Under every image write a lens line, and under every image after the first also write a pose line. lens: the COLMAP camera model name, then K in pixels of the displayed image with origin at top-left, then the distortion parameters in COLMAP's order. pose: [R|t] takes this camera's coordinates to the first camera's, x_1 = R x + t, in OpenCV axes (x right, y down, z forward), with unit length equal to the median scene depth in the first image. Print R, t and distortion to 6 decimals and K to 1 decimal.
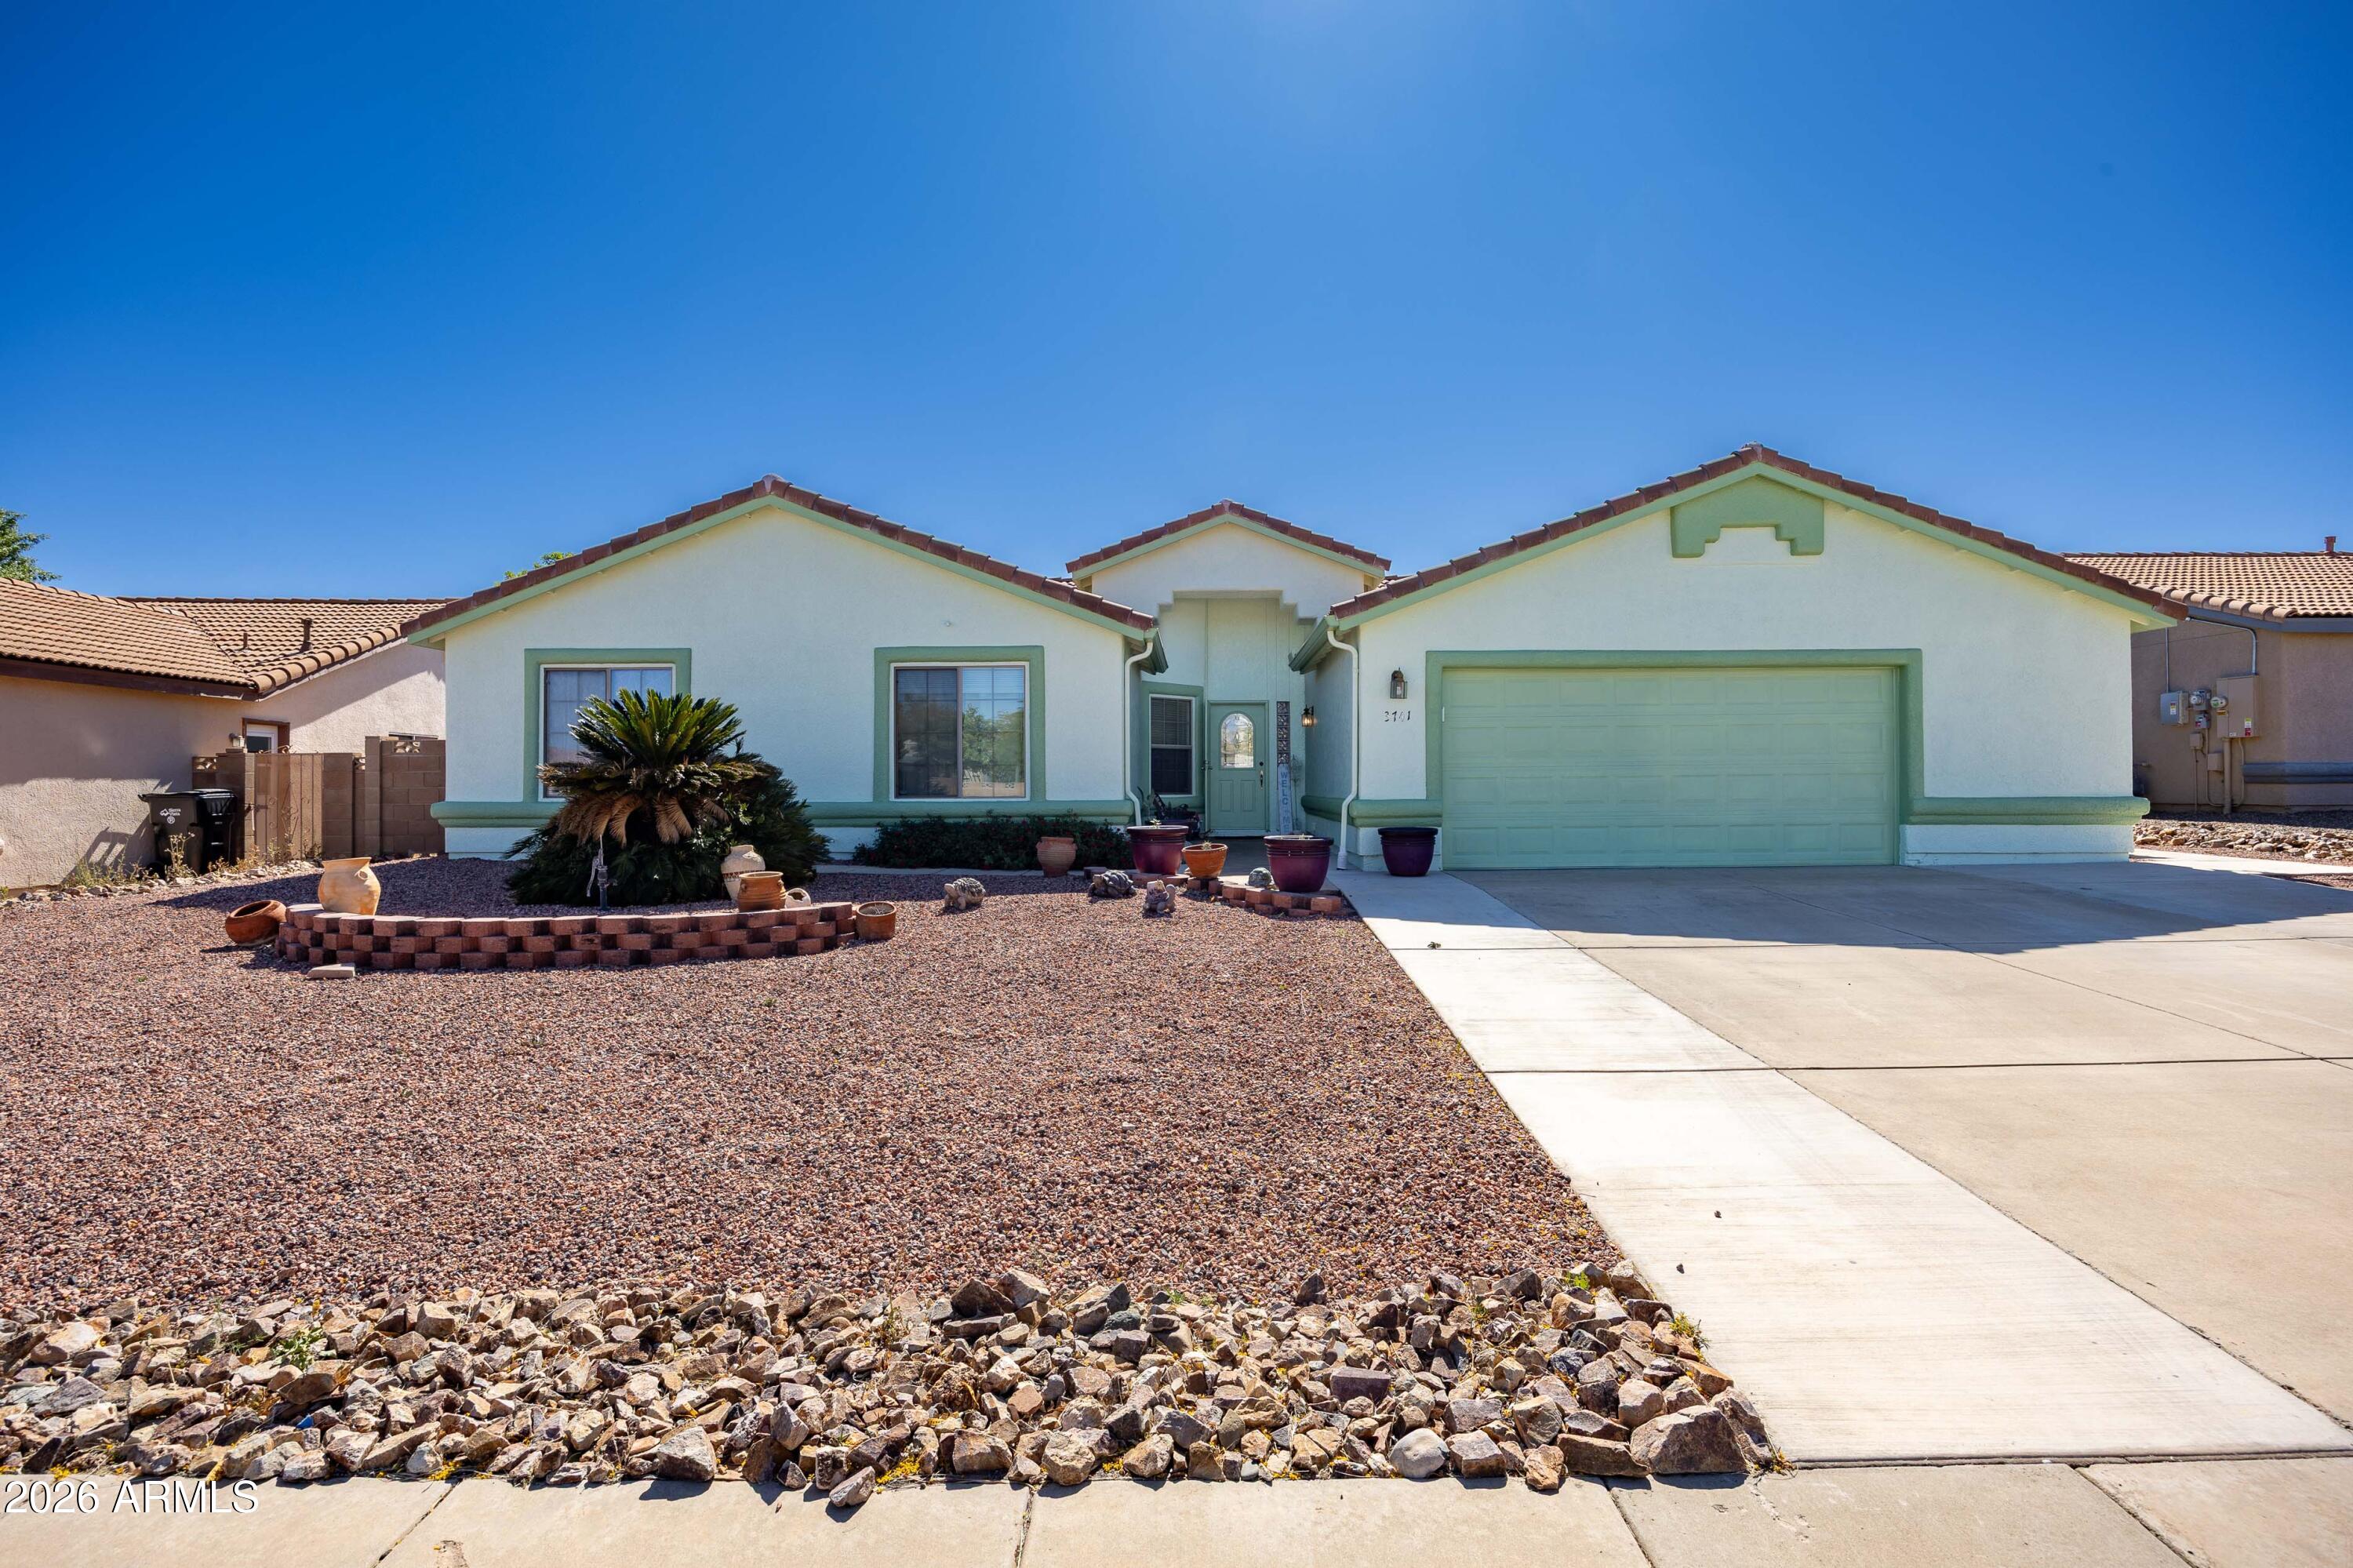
lens RADIAL K [[1186.3, 0, 1176.6], [0, 1186.3, 755.3], [0, 0, 1]] dist [-0.015699, -0.000932]
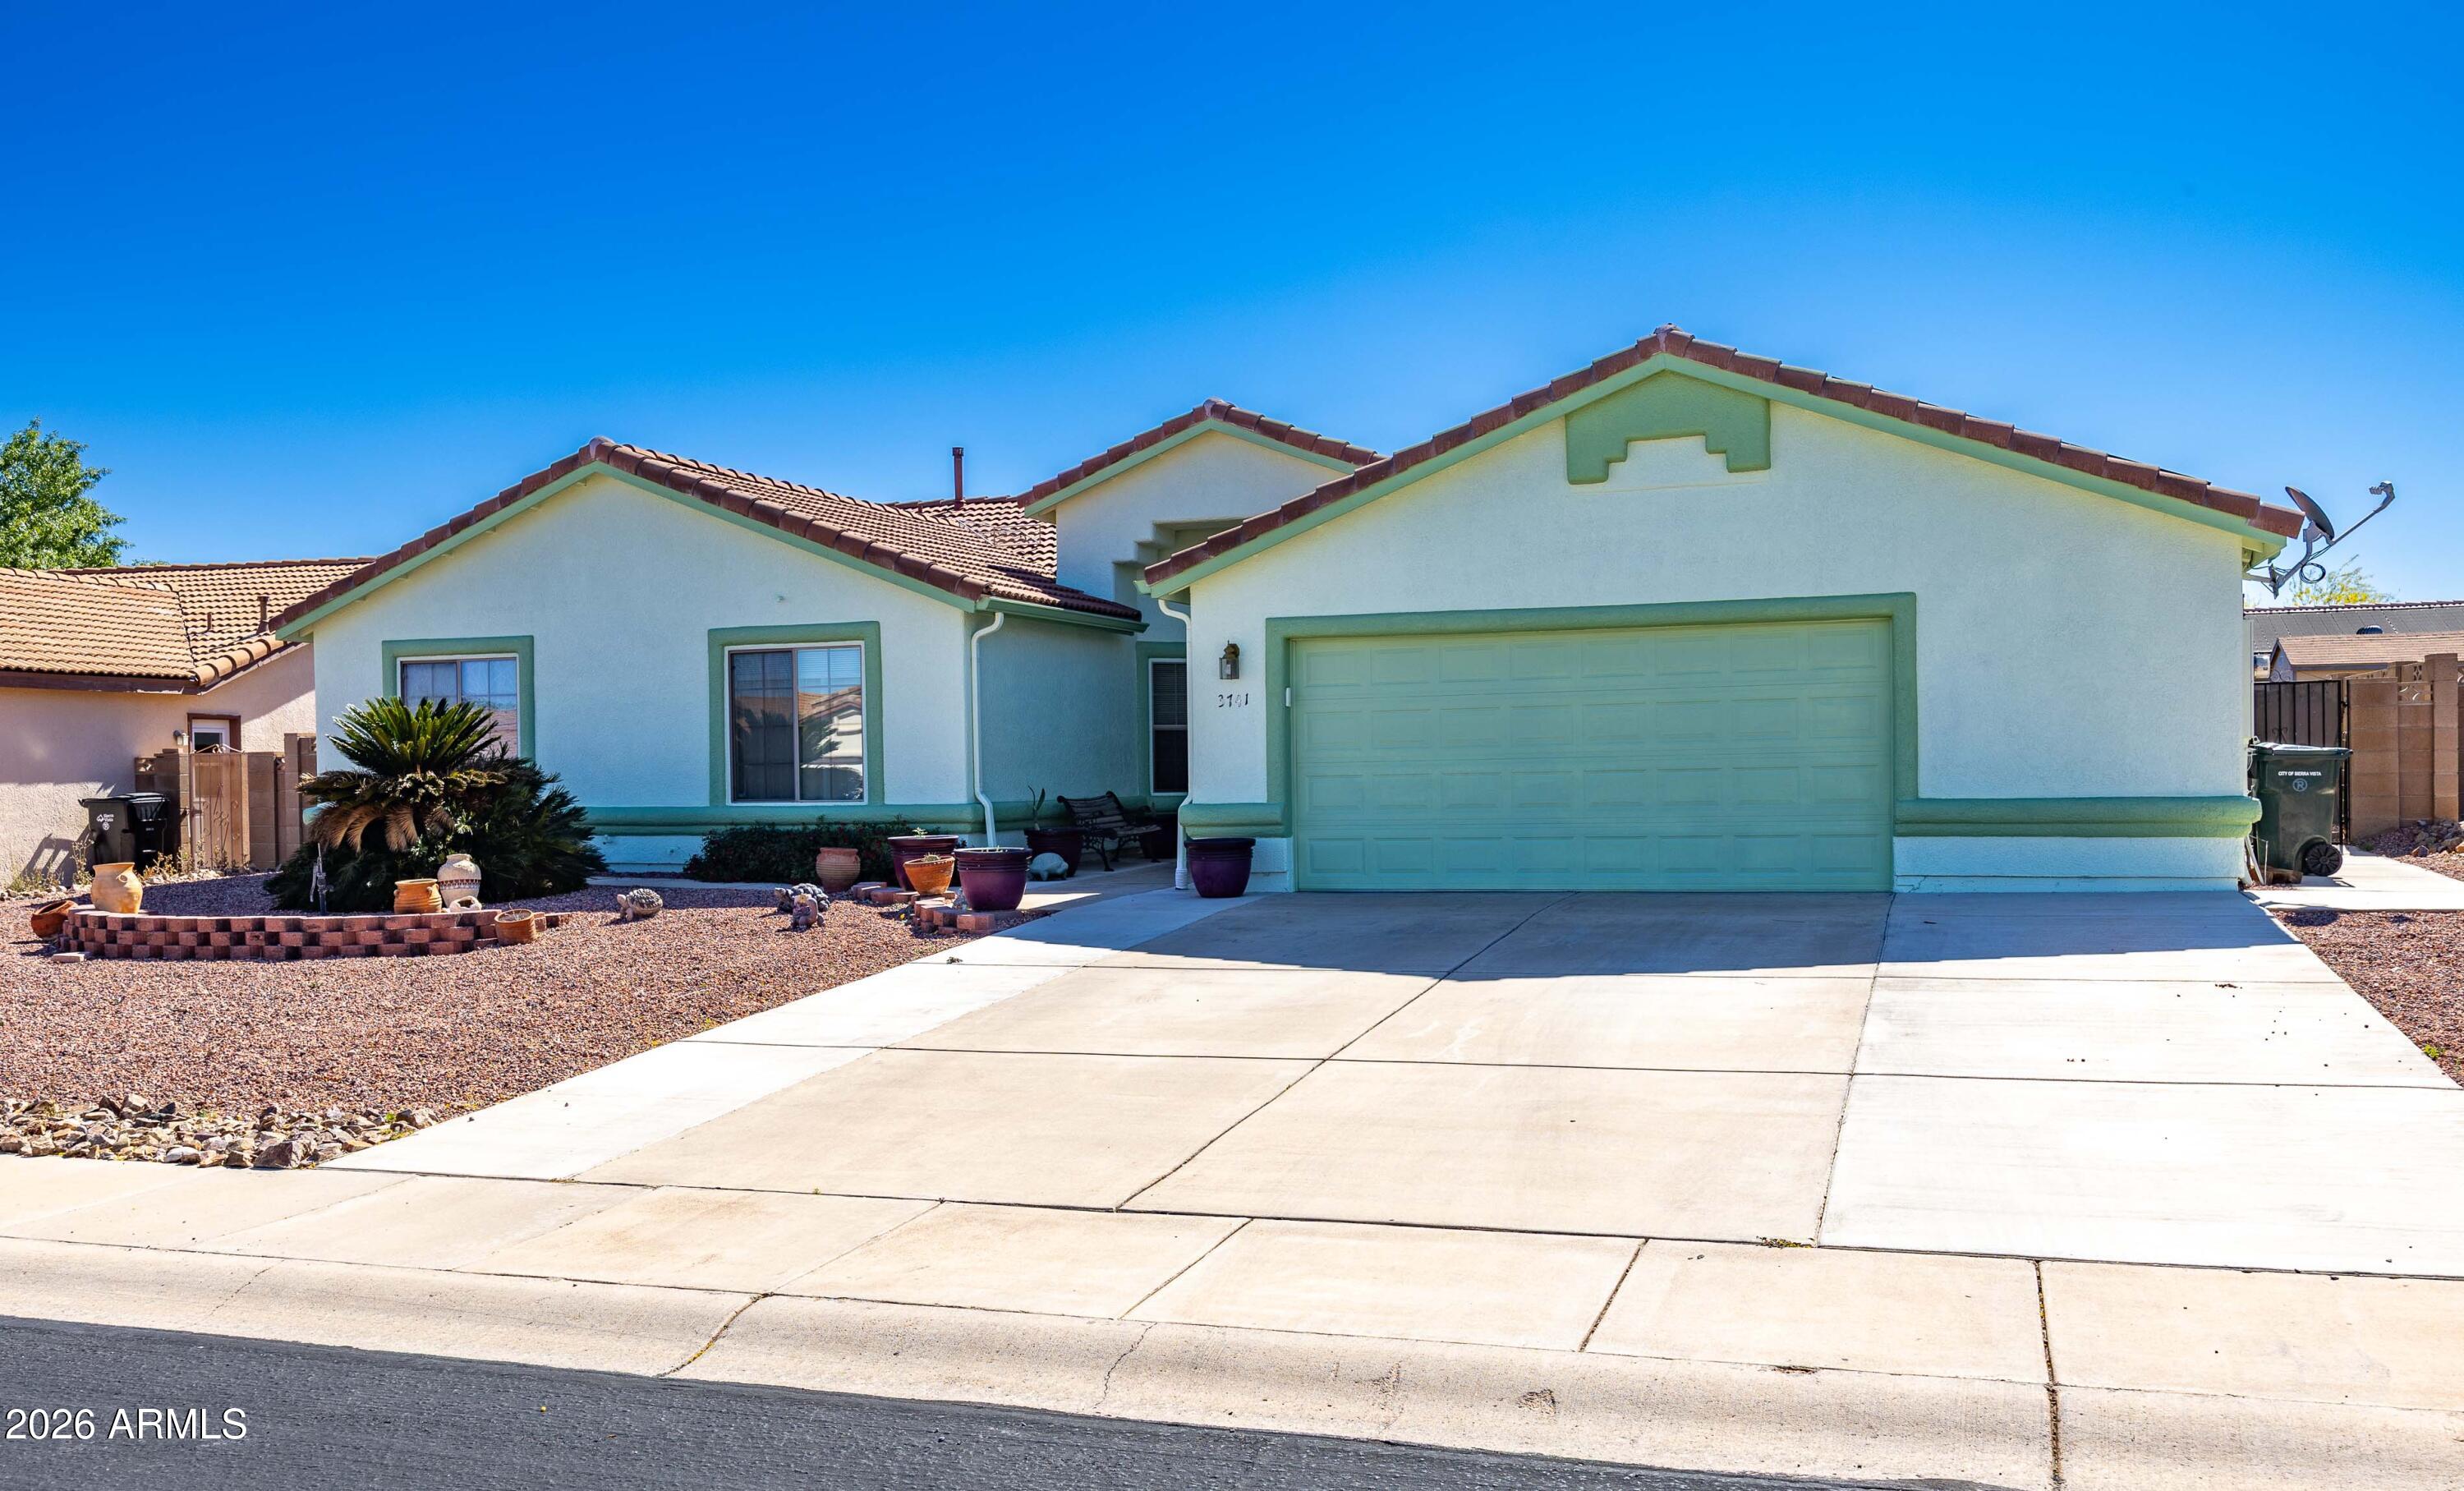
lens RADIAL K [[2238.3, 0, 1232.0], [0, 2238.3, 745.5], [0, 0, 1]] dist [-0.008704, -0.002508]
pose [[0.936366, -0.011277, -0.350844, 0.705129], [0.019510, 0.999611, 0.019941, -0.031739], [0.350483, -0.025517, 0.936221, -0.418853]]
